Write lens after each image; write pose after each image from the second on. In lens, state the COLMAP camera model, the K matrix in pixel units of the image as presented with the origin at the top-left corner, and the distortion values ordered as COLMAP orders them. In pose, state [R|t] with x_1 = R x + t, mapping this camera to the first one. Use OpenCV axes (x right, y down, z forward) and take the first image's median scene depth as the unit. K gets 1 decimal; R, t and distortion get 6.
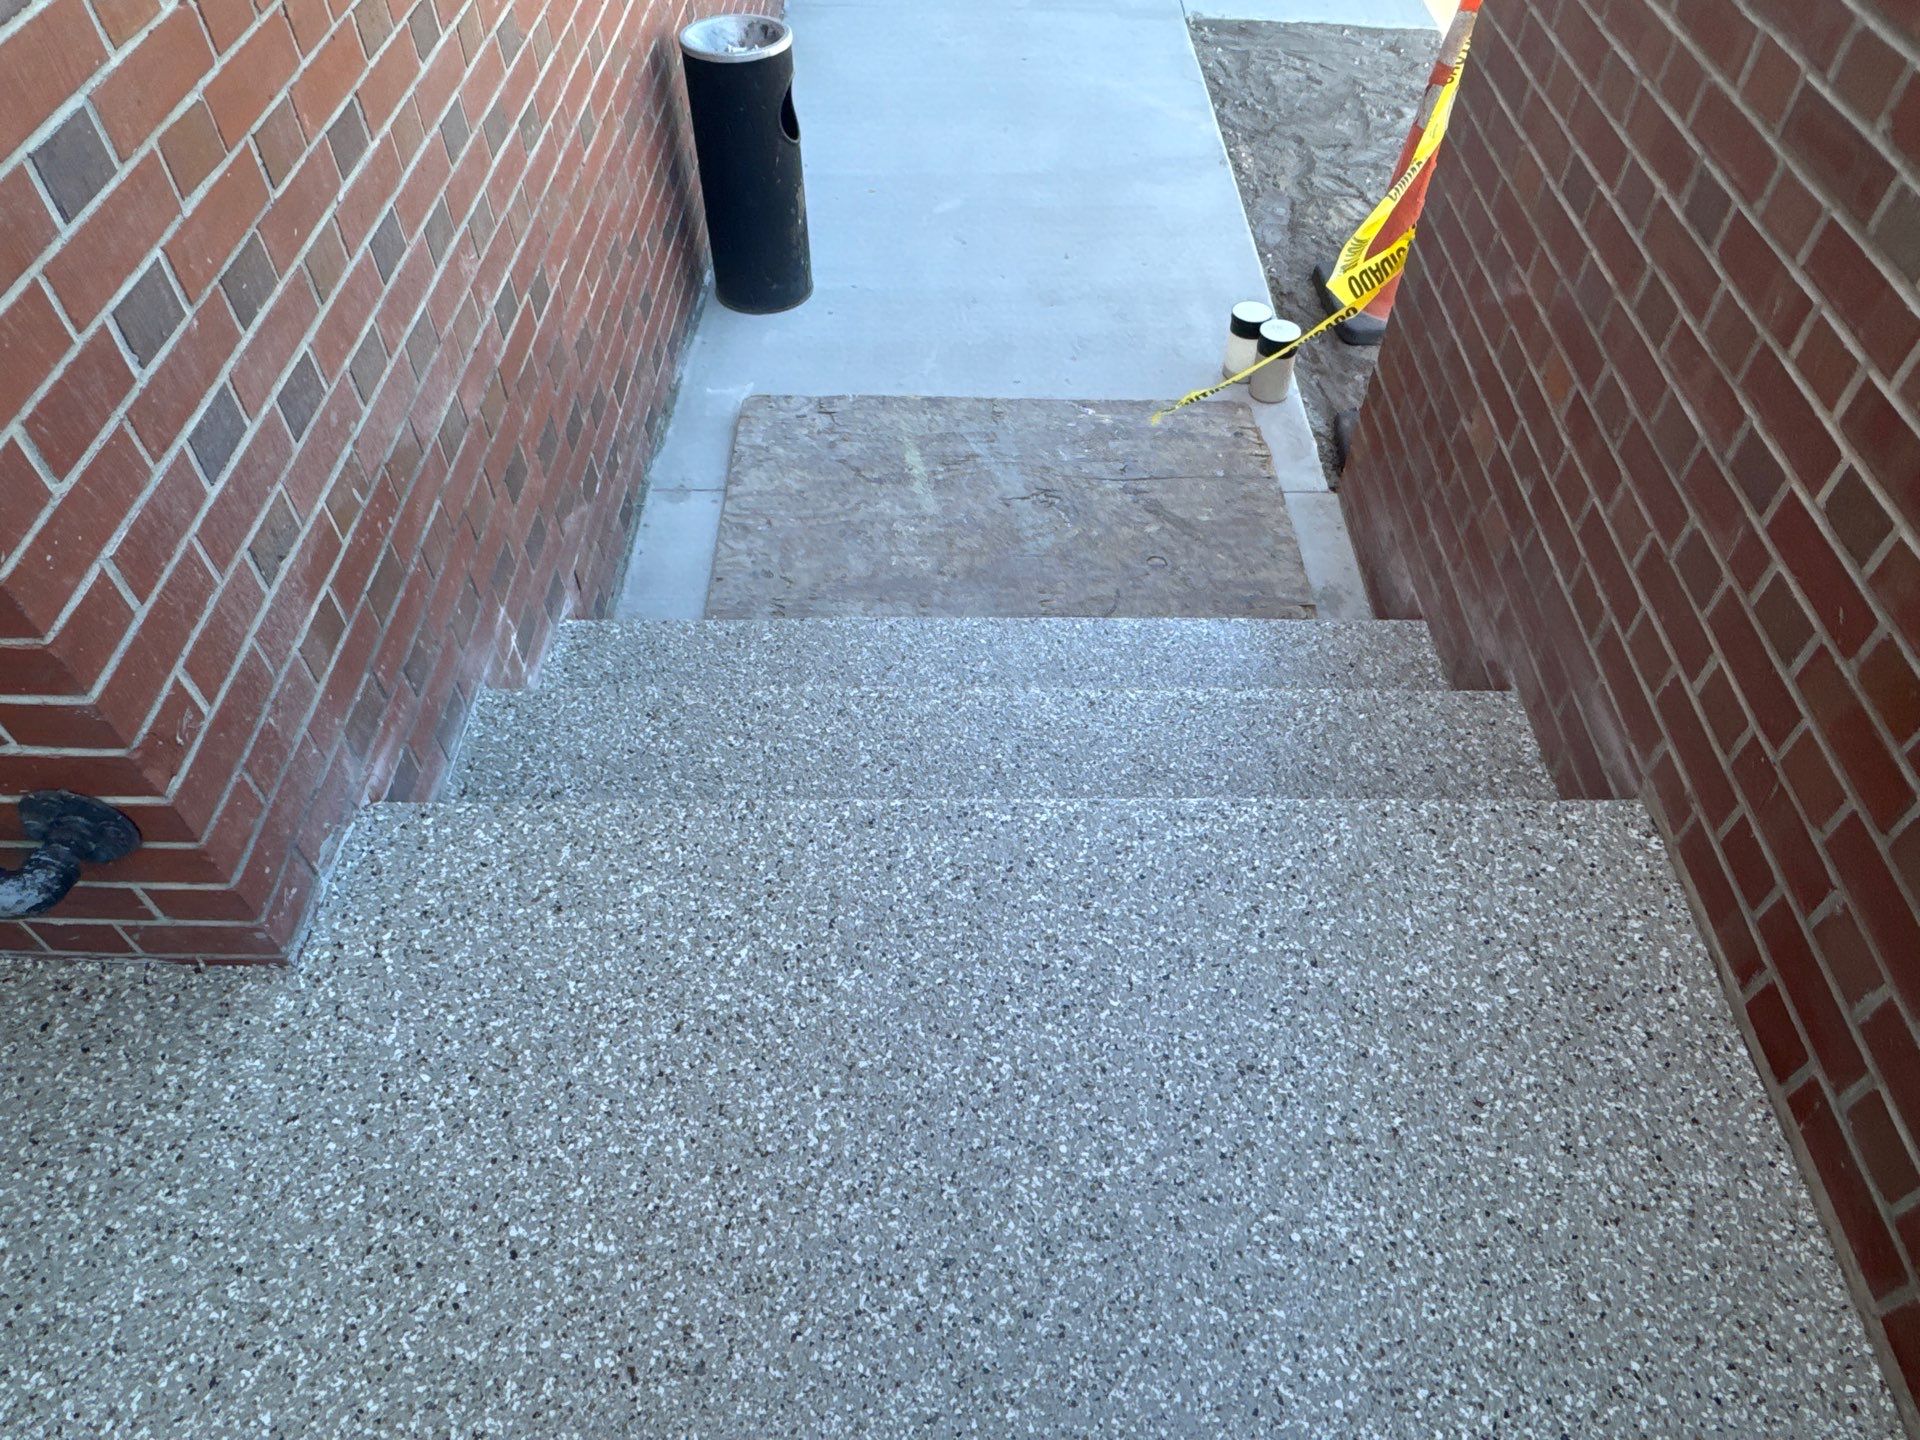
lens RADIAL K [[1293.2, 0, 959.4], [0, 1293.2, 731.0], [0, 0, 1]] dist [0.025186, -0.043627]
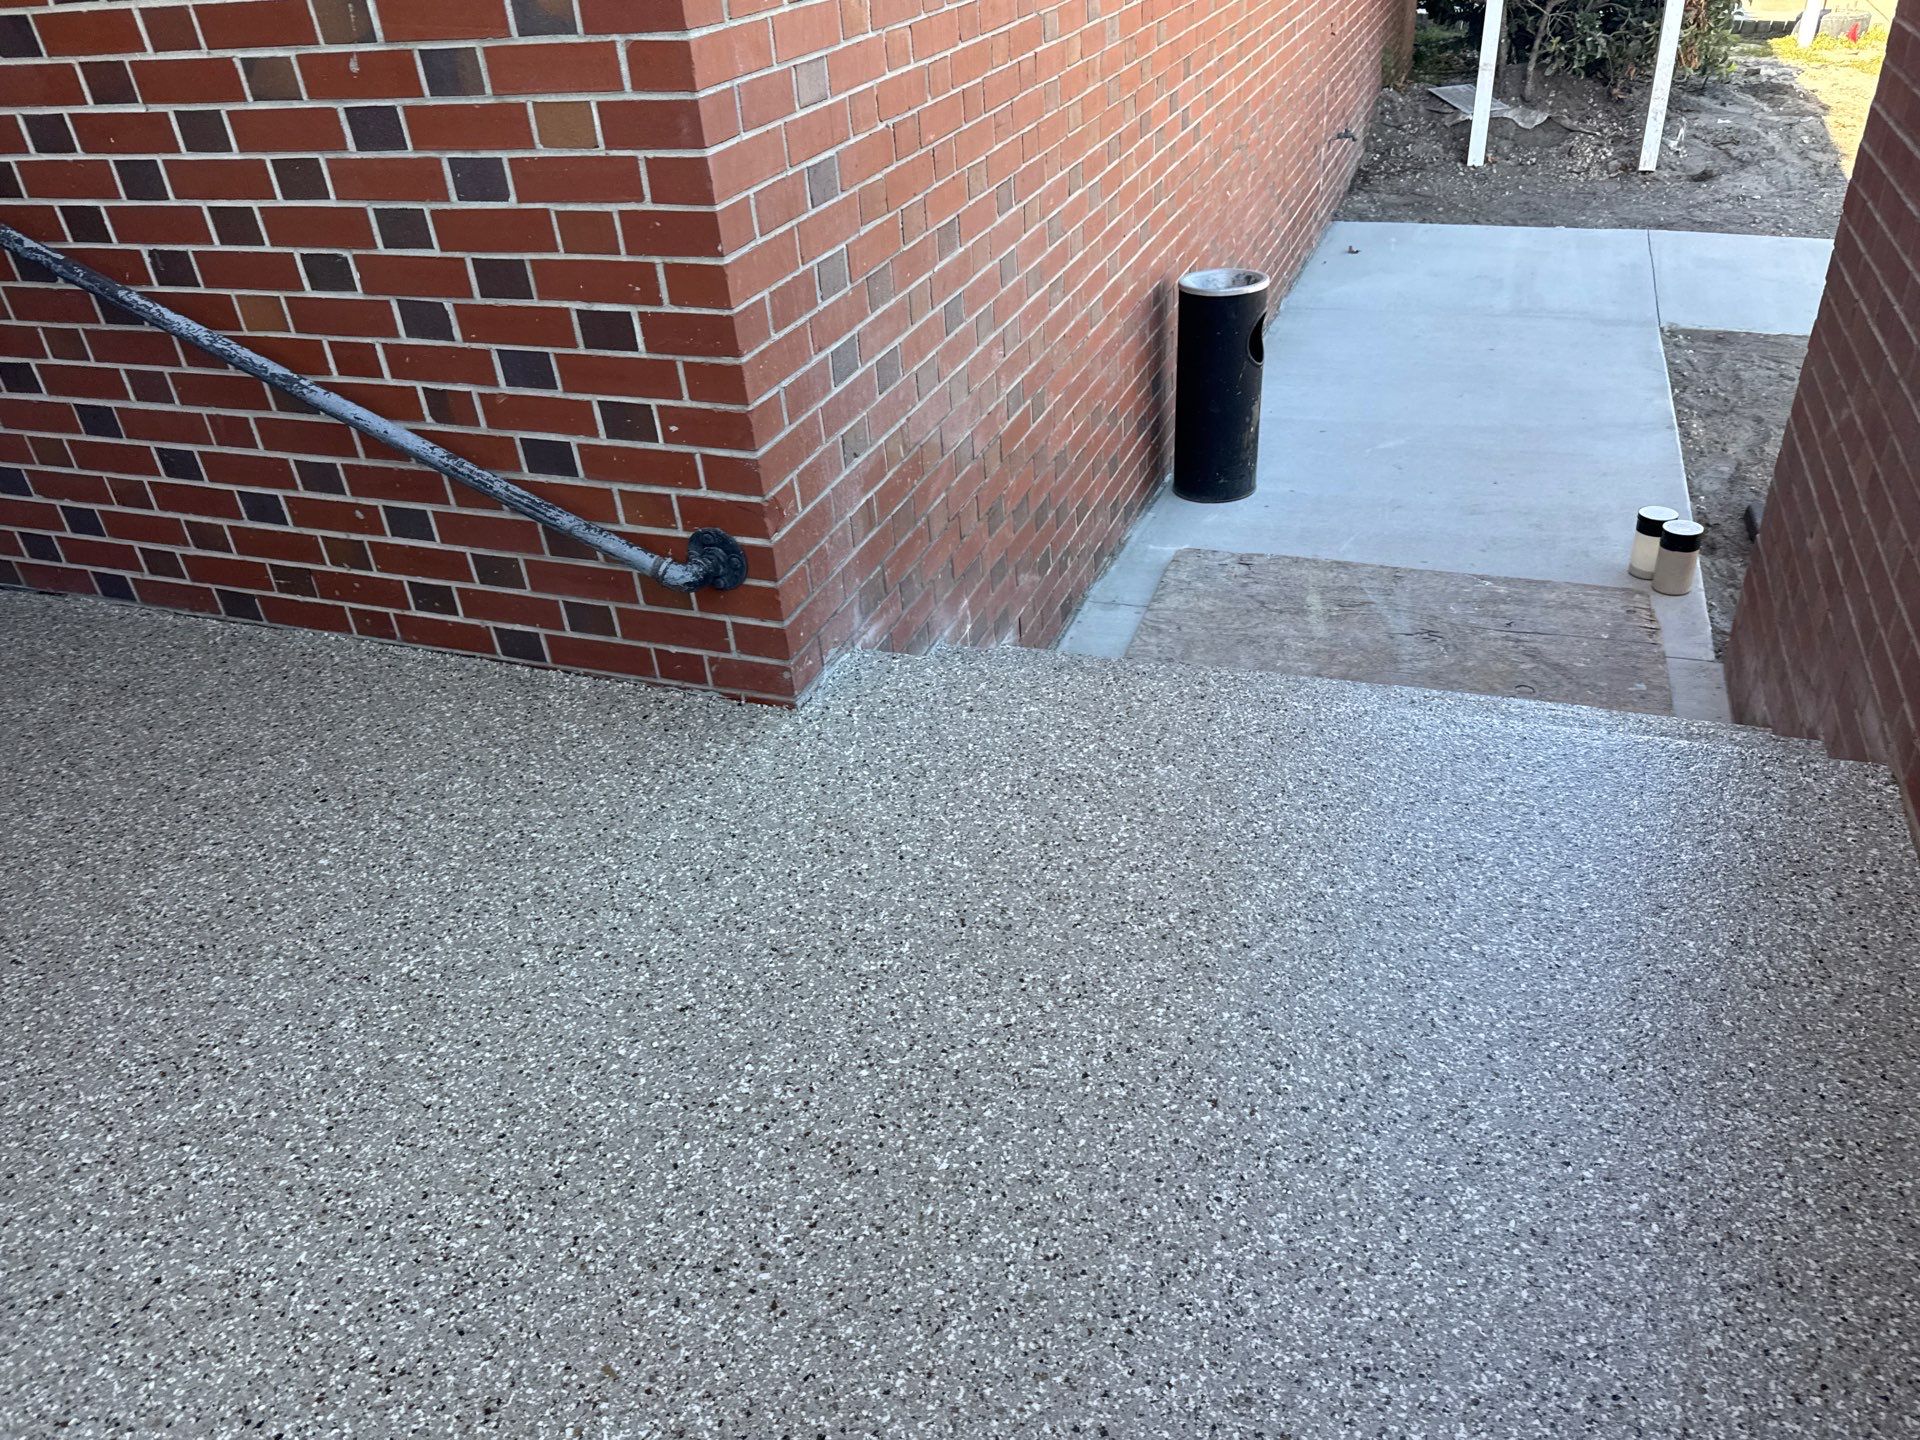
lens RADIAL K [[1293.2, 0, 935.6], [0, 1293.2, 678.9], [0, 0, 1]] dist [0.025186, -0.043627]
pose [[0.928354, 0.131878, -0.347515, 0.067076], [-0.218569, 0.949903, -0.223409, 0.203777], [0.300643, 0.283359, 0.910671, -0.144971]]
